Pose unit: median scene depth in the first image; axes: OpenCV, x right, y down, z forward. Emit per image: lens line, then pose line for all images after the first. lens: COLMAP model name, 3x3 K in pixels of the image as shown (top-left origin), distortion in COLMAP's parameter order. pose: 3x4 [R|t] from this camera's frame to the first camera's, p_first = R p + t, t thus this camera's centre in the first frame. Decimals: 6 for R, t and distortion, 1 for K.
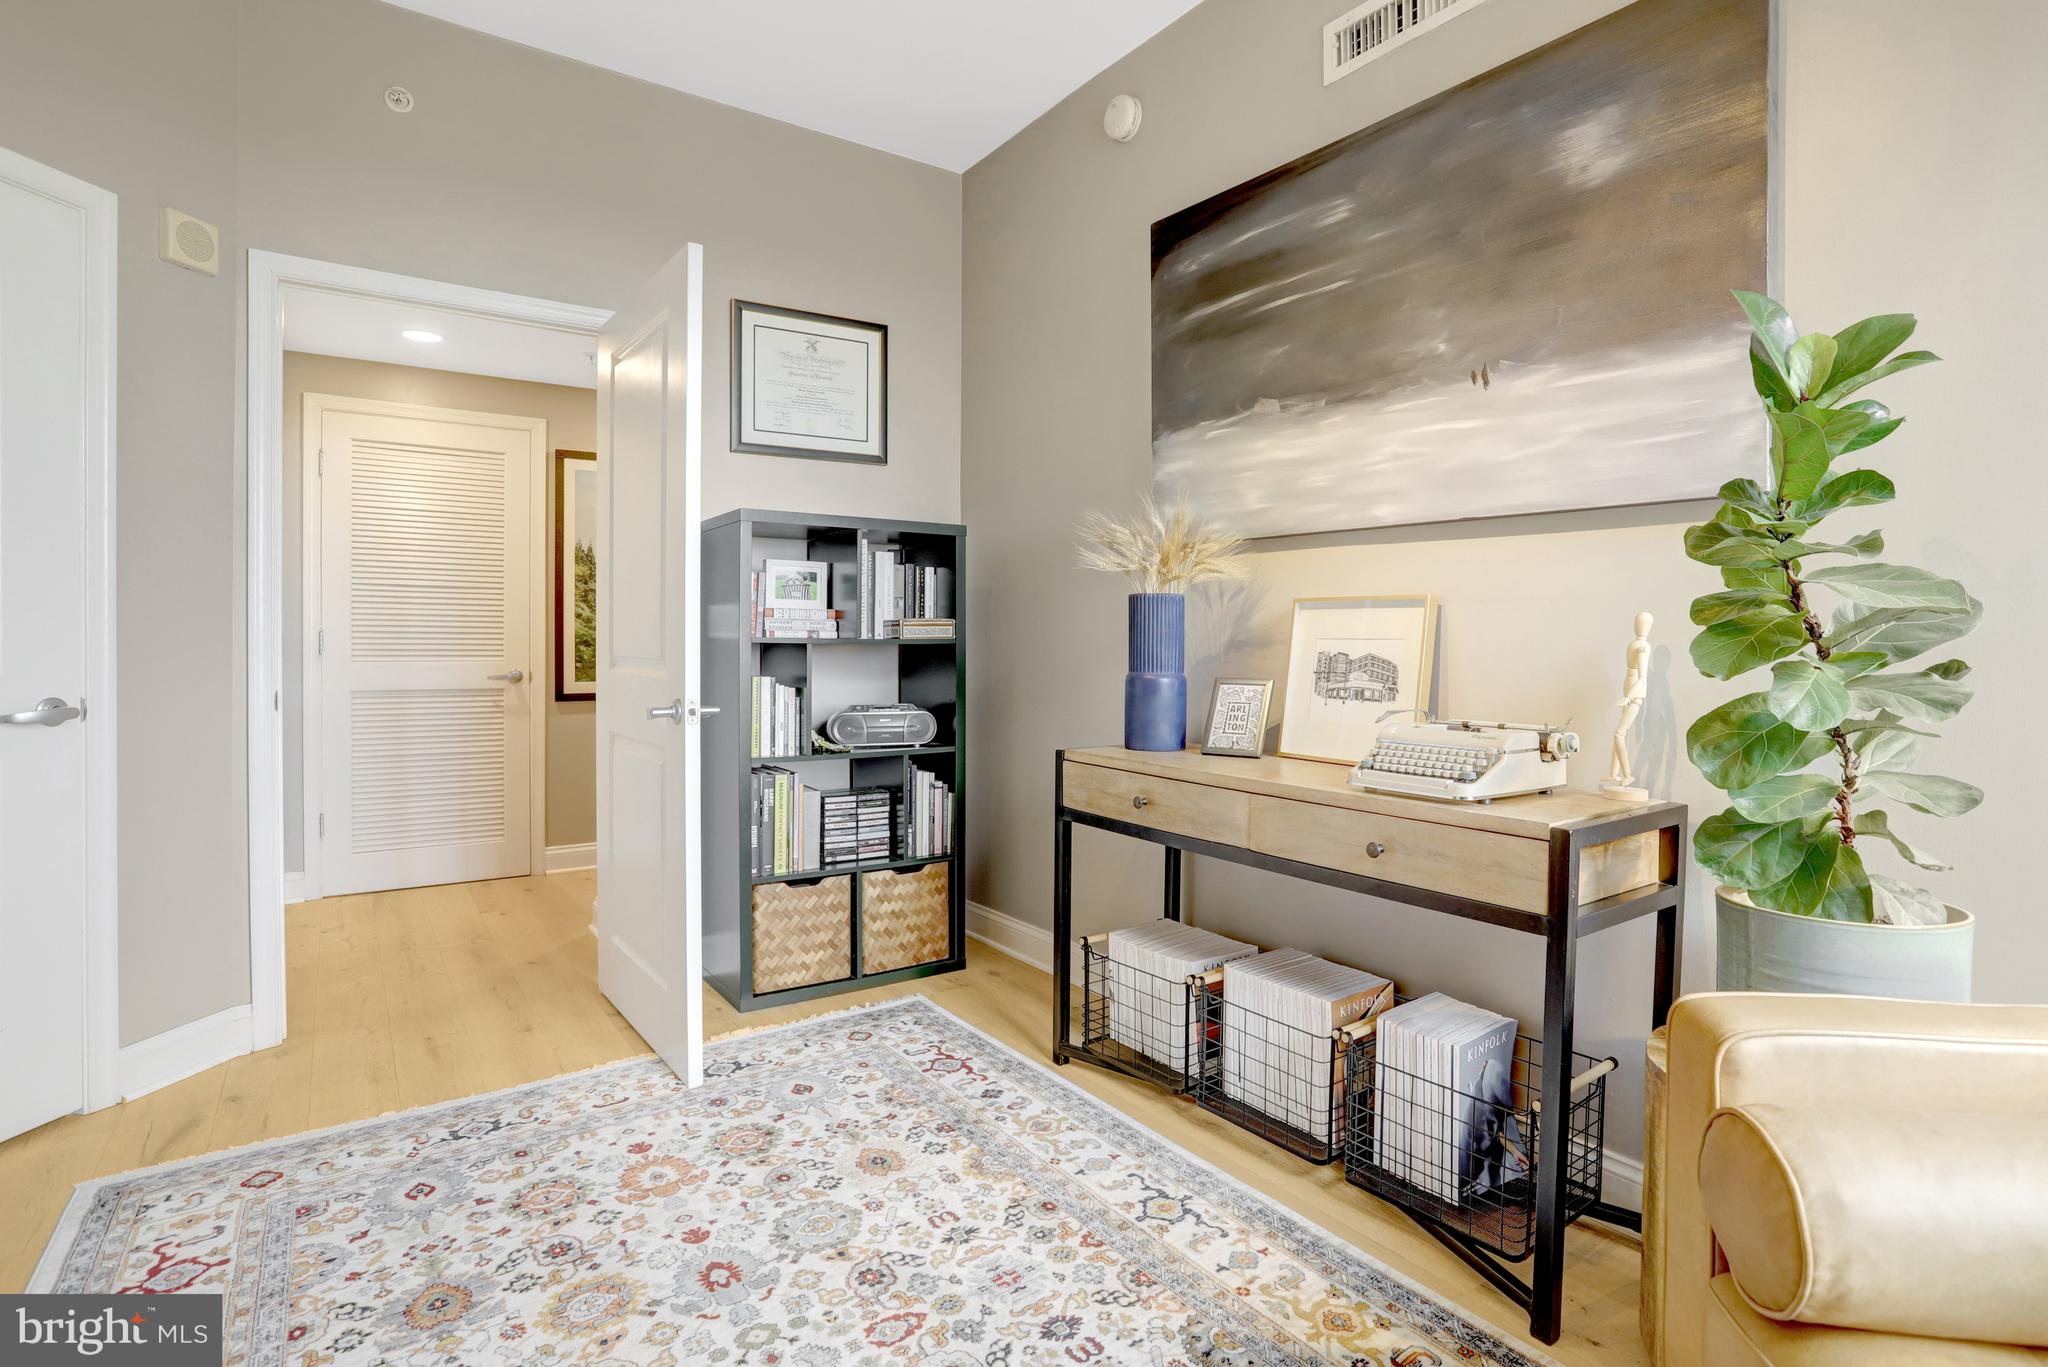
lens RADIAL K [[1037.2, 0, 1048.7], [0, 1037.2, 633.6], [0, 0, 1]] dist [-0.075630, 0.027750]
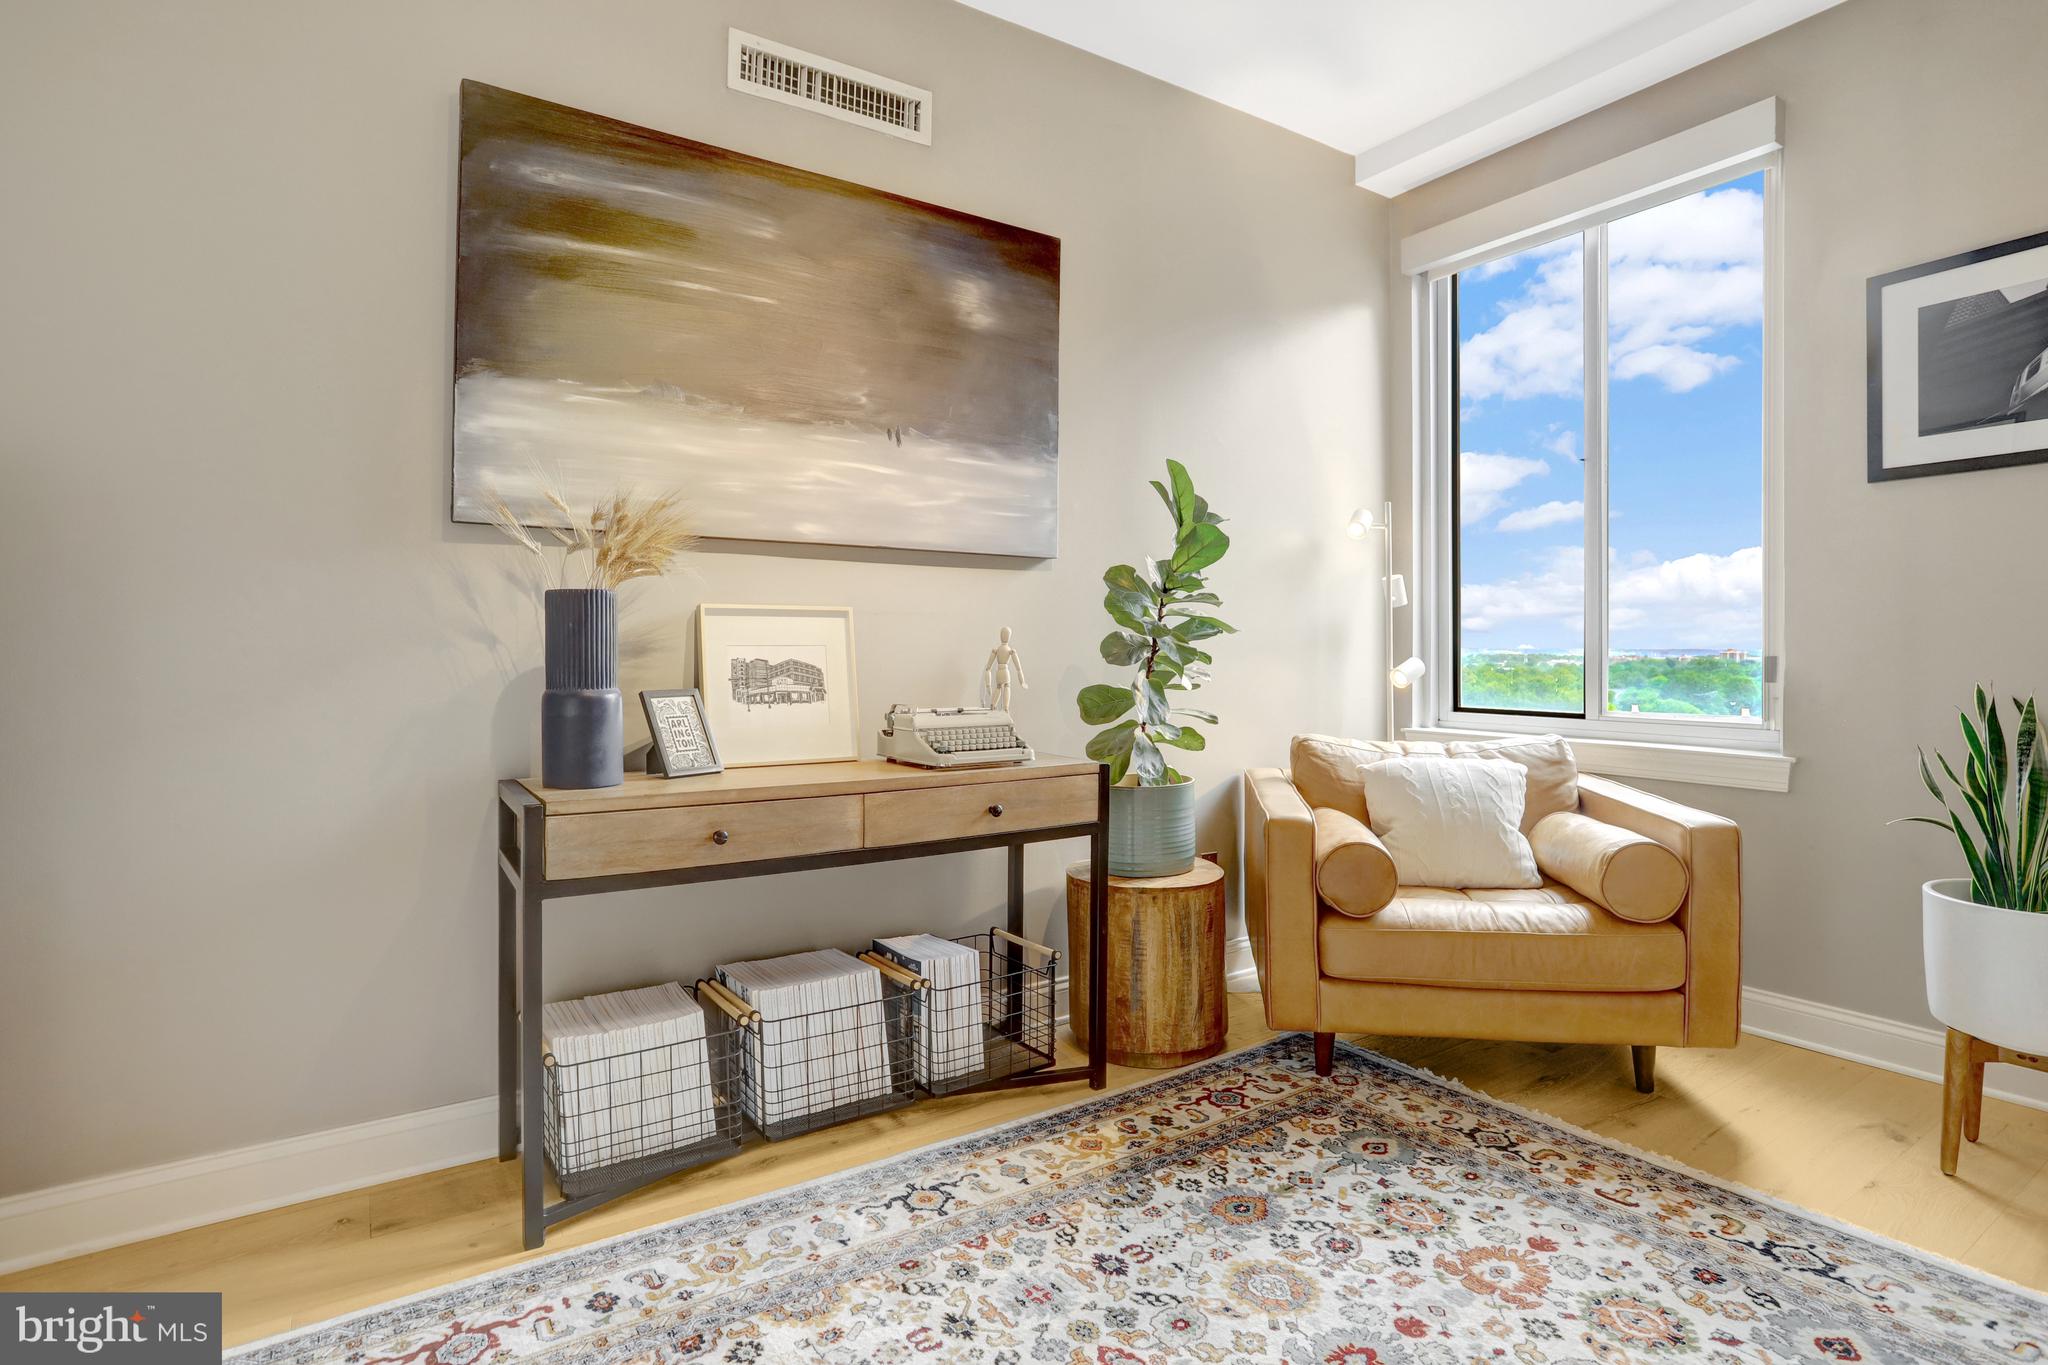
lens RADIAL K [[1003.8, 0, 1022.9], [0, 1003.8, 663.4], [0, 0, 1]] dist [-0.070616, 0.027617]
pose [[0.041354, -0.015489, 0.999024, -0.795987], [0.002412, 0.999878, 0.015403, 0.009454], [-0.999142, 0.001772, 0.041387, 0.790048]]
